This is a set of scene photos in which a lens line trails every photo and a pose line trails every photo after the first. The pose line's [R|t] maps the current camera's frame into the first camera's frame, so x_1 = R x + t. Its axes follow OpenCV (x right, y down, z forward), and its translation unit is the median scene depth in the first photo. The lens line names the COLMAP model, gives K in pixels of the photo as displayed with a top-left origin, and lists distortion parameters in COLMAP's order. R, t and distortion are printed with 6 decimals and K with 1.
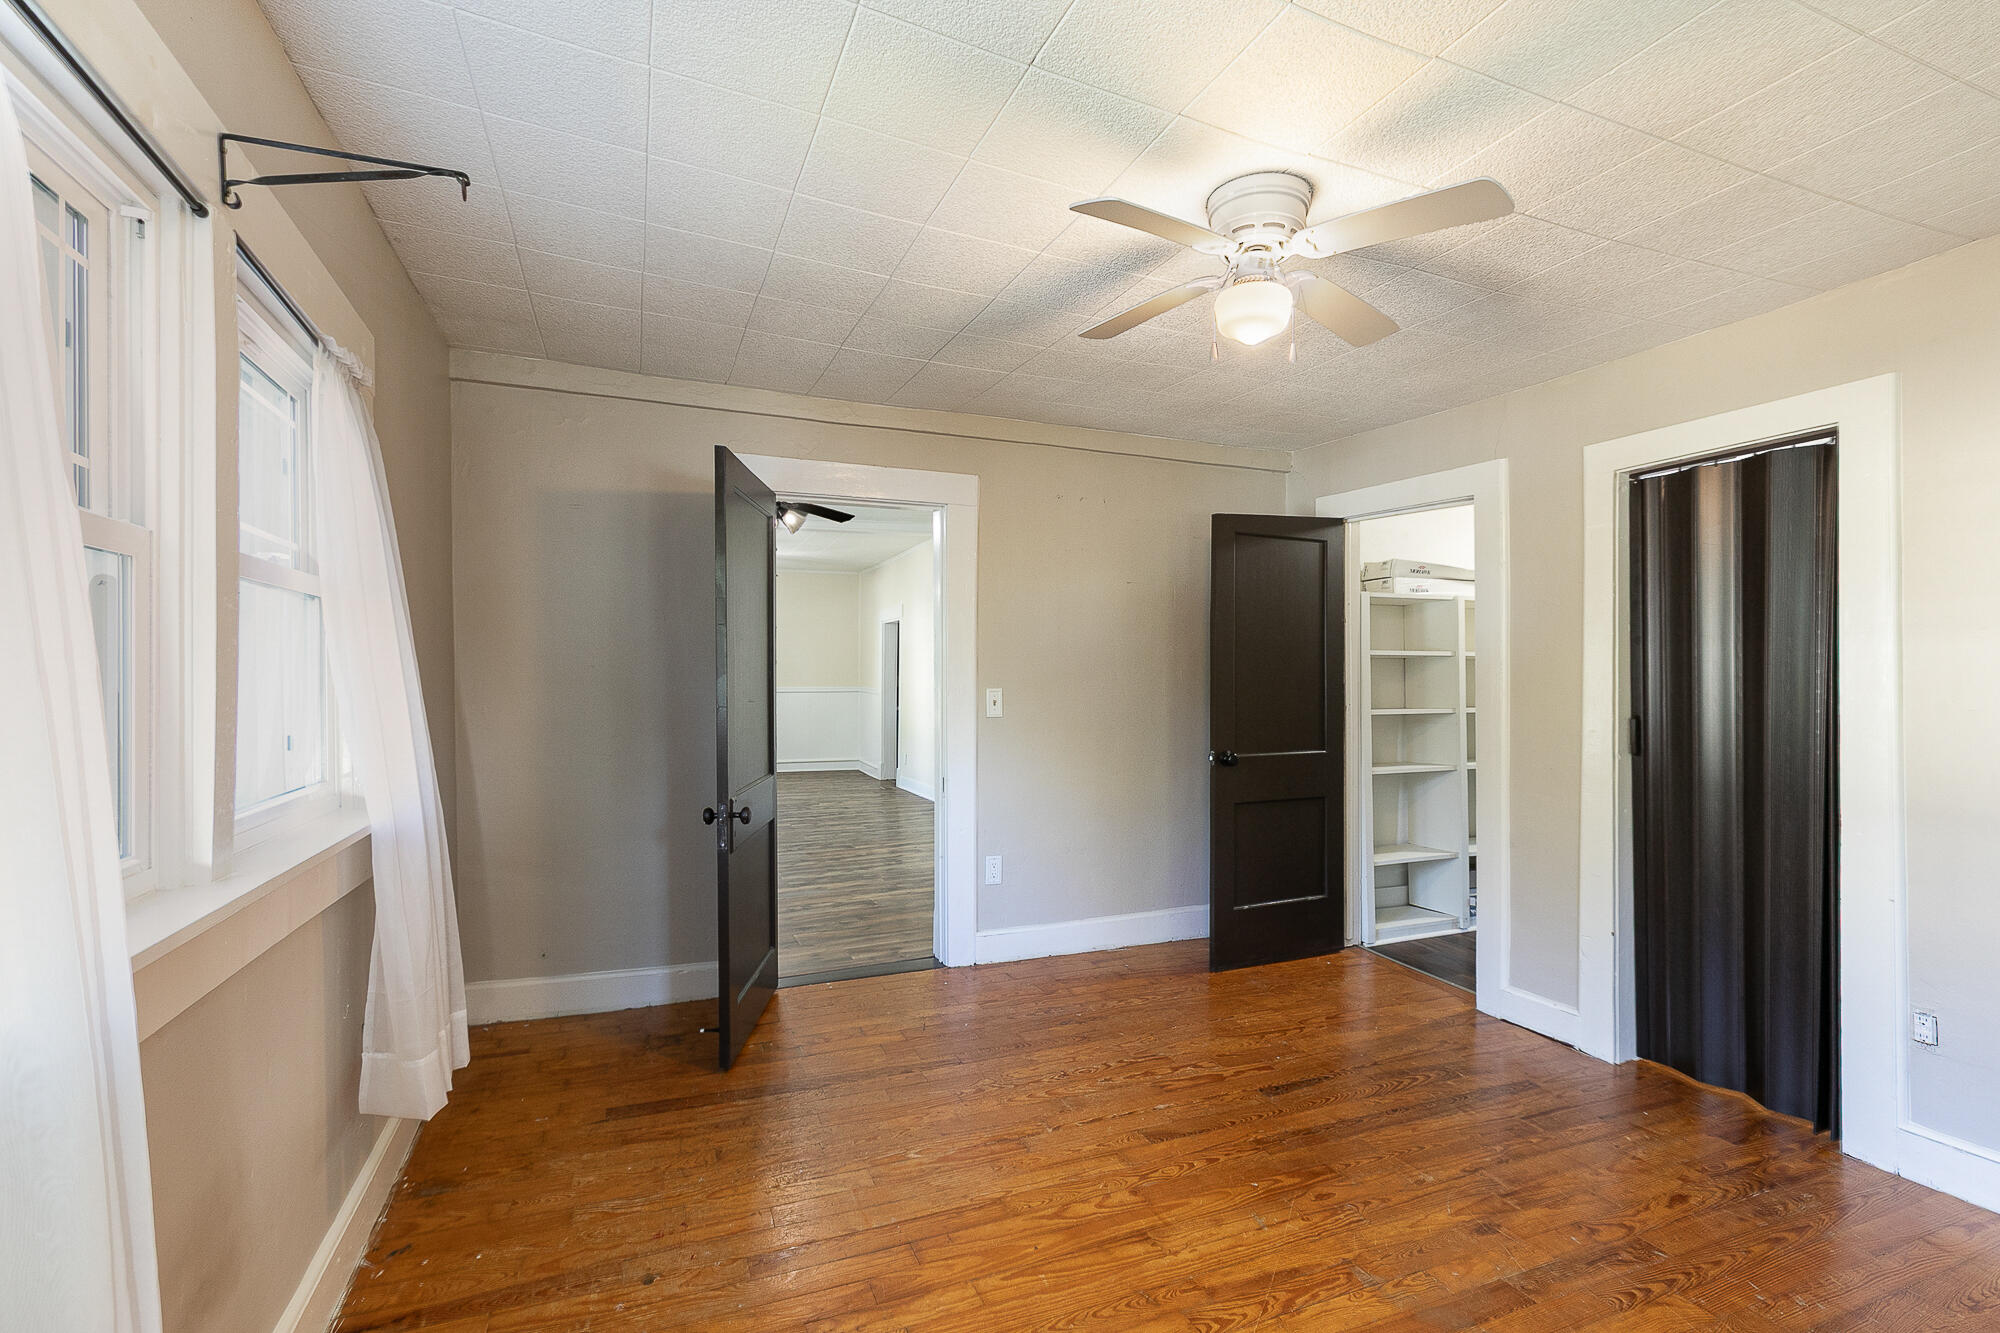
lens RADIAL K [[935.1, 0, 992.1], [0, 935.1, 653.5], [0, 0, 1]] dist [-0.002455, -0.000294]
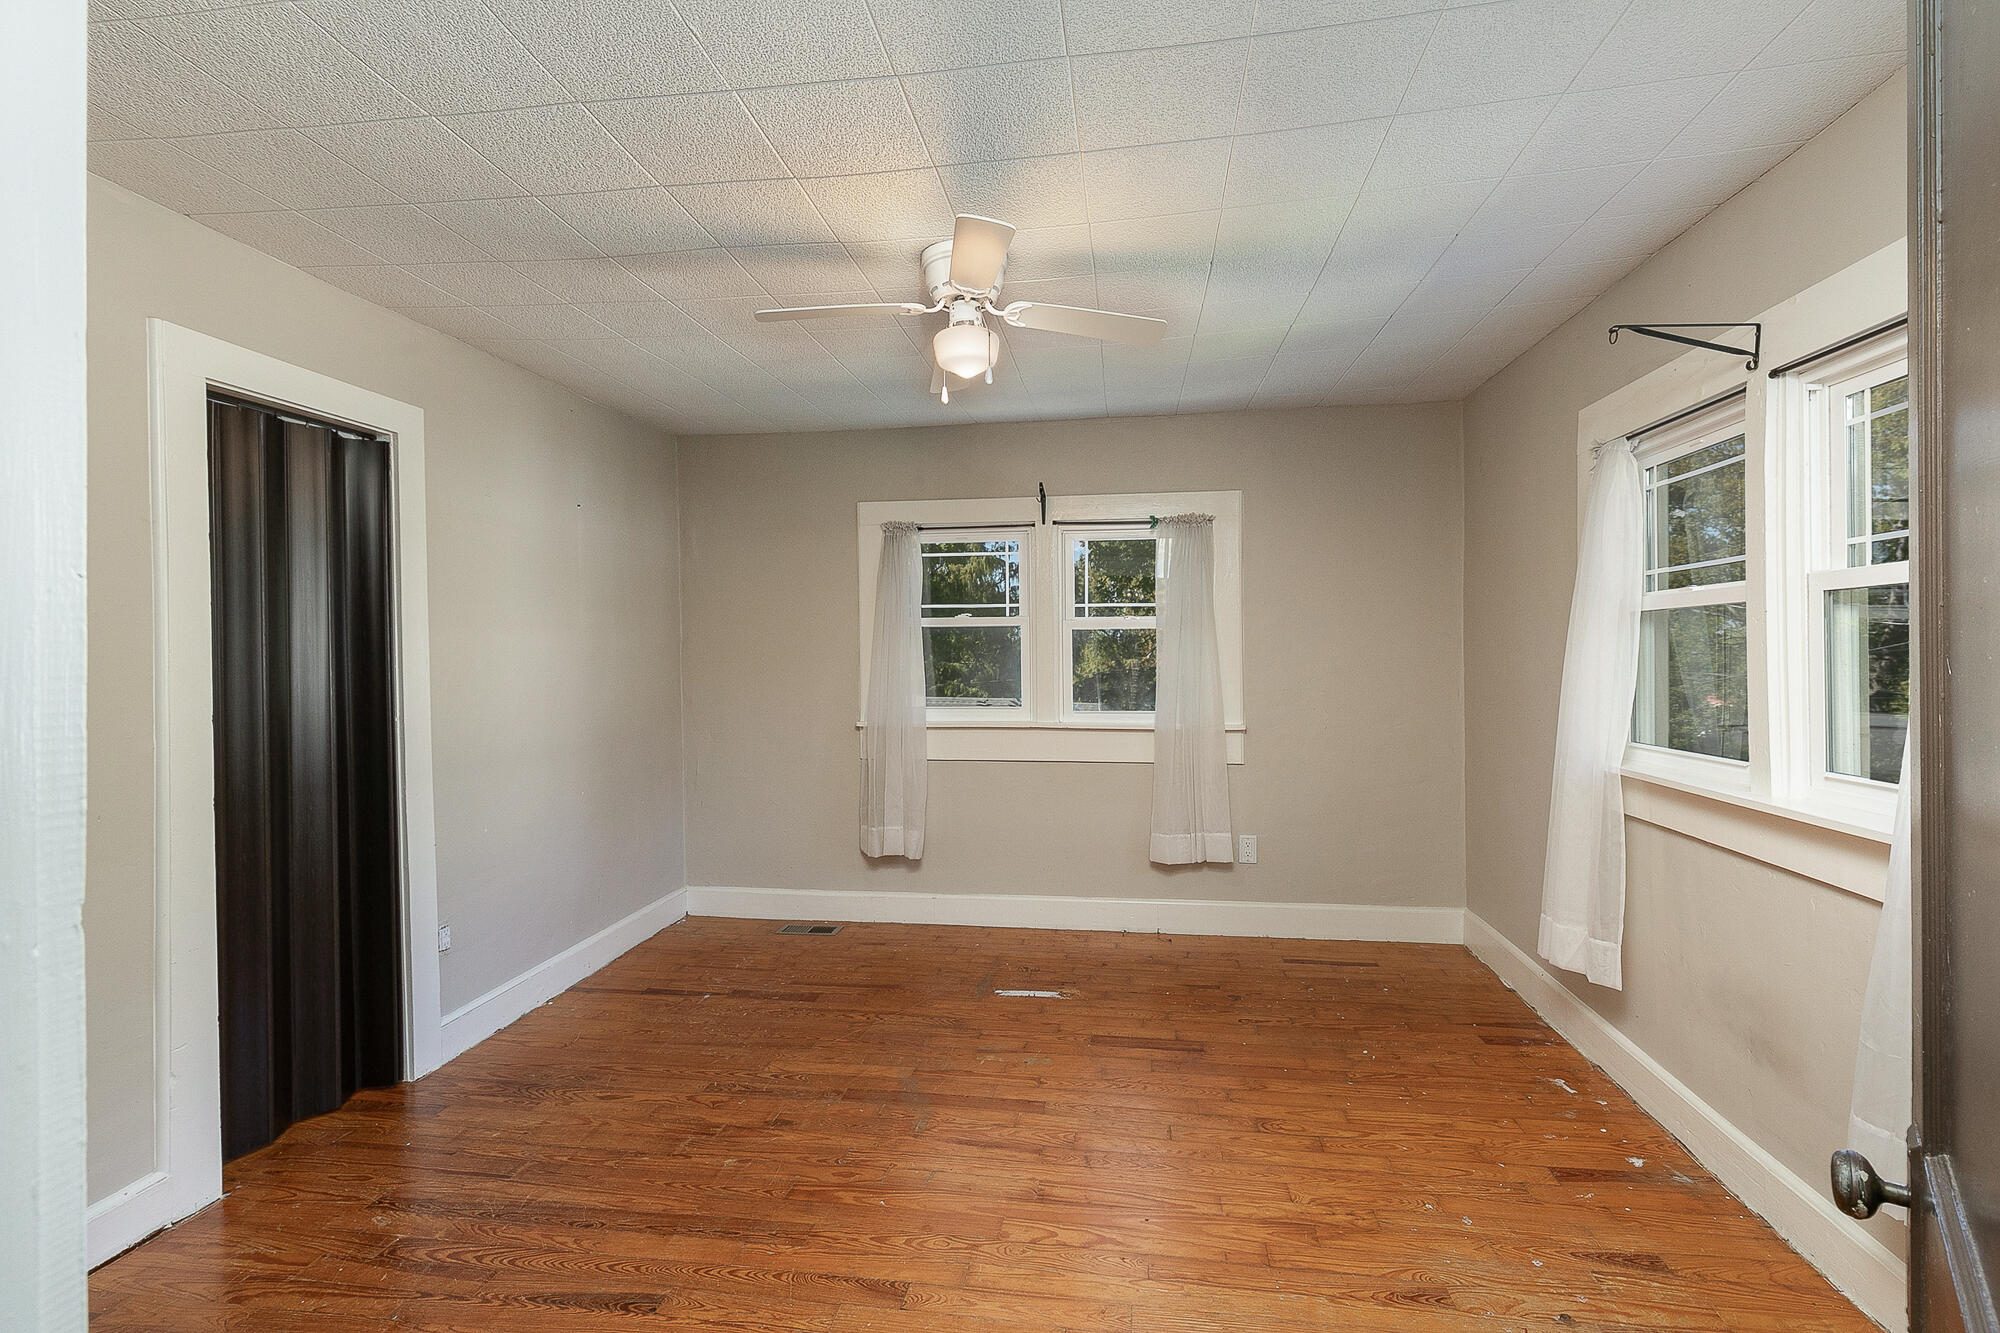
lens RADIAL K [[935.1, 0, 992.1], [0, 935.1, 653.5], [0, 0, 1]] dist [-0.002455, -0.000294]
pose [[-0.860381, 0.000585, 0.509651, -0.287759], [-0.012310, 0.999684, -0.021930, 0.033483], [-0.509502, -0.025142, -0.860102, 1.729051]]
